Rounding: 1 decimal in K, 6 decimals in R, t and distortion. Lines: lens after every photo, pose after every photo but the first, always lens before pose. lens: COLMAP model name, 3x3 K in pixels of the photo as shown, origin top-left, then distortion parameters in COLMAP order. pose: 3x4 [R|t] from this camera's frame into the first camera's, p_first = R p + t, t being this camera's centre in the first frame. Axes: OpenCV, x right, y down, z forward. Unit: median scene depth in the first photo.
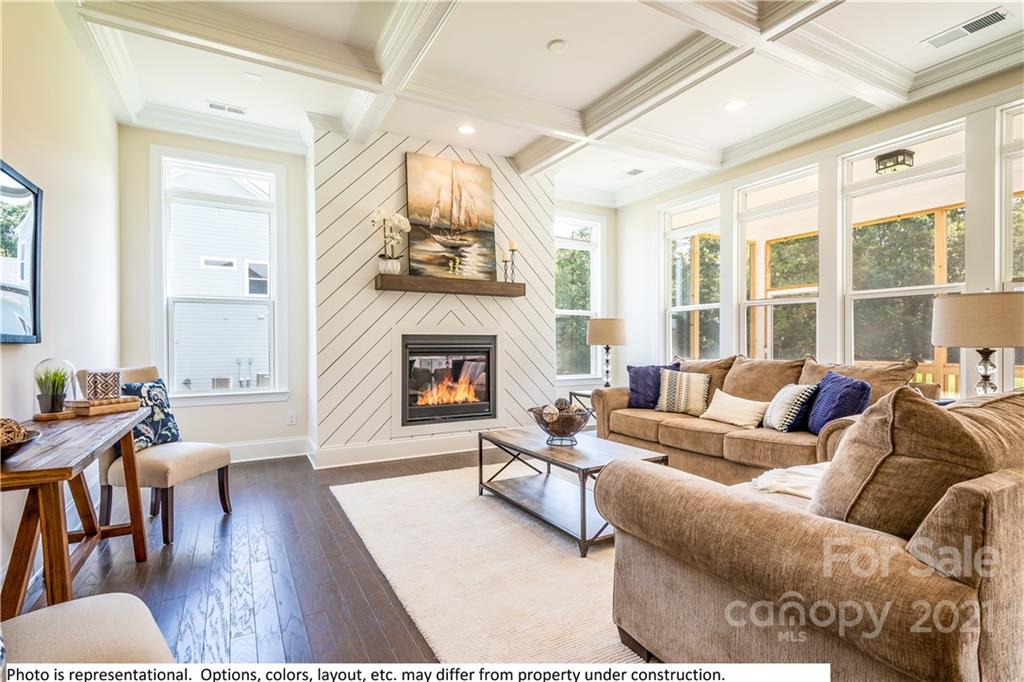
lens RADIAL K [[497.1, 0, 512.7], [0, 497.1, 350.2], [0, 0, 1]] dist [0.029719, 0.000194]
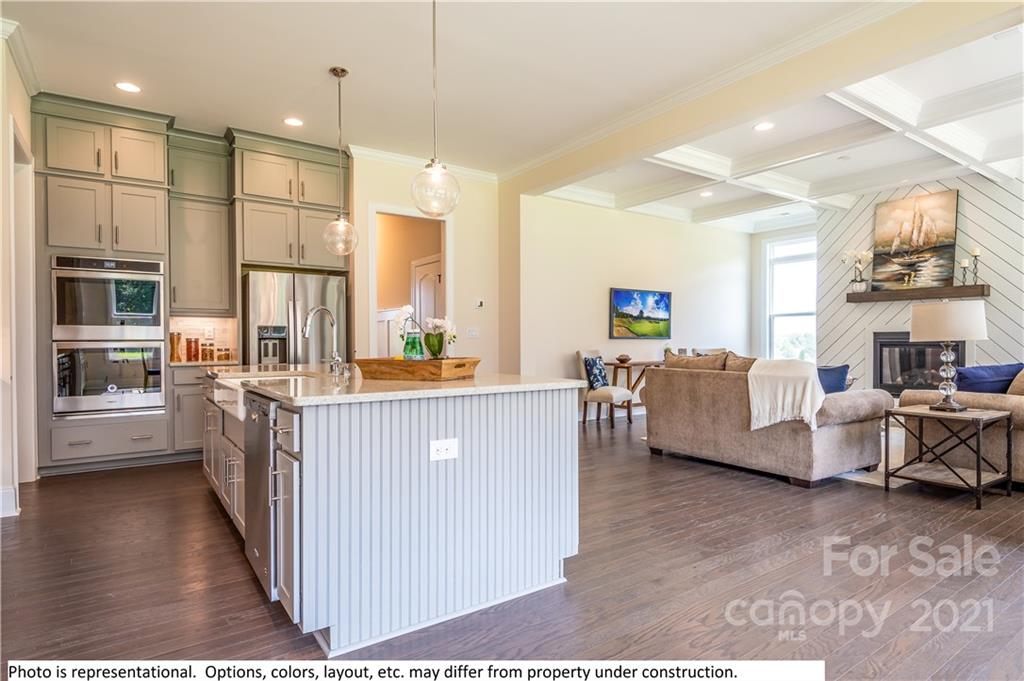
lens RADIAL K [[559.7, 0, 517.2], [0, 559.7, 338.8], [0, 0, 1]] dist [-0.005653, -0.007209]
pose [[0.120601, -0.000534, -0.992701, 1.211612], [-0.004330, 0.999990, -0.001064, -0.006739], [0.992692, 0.004427, 0.120598, -0.200537]]
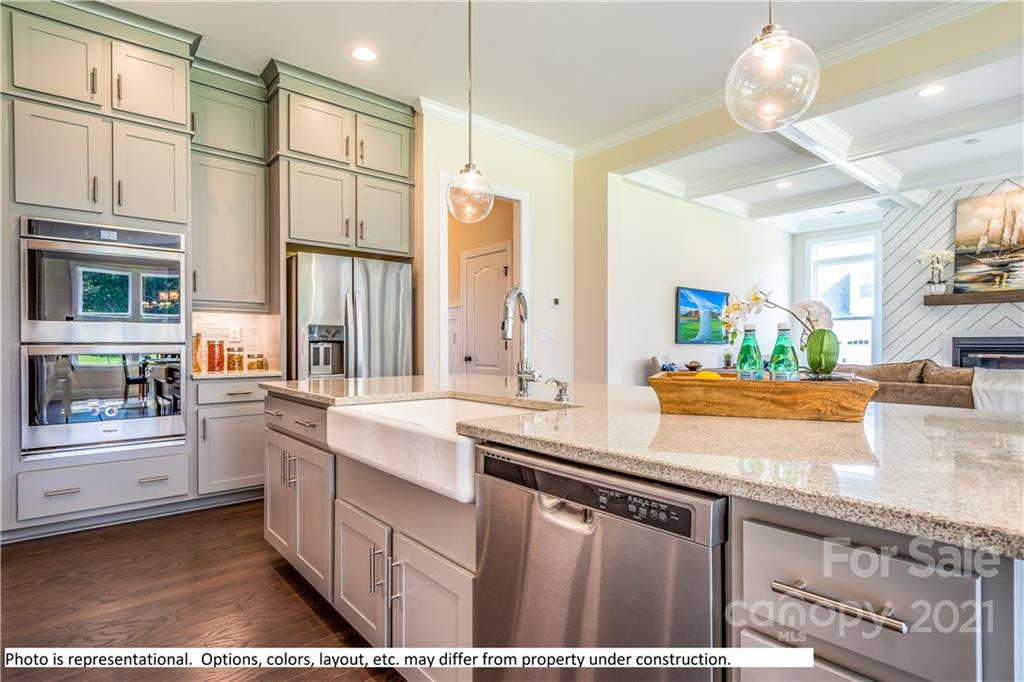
lens RADIAL K [[527.3, 0, 513.2], [0, 527.3, 342.2], [0, 0, 1]] dist [-0.011259, 0.003319]
pose [[0.205040, -0.001688, -0.978752, 0.893077], [-0.007504, 0.999966, -0.003297, -0.004635], [0.978725, 0.008021, 0.205020, -0.434138]]
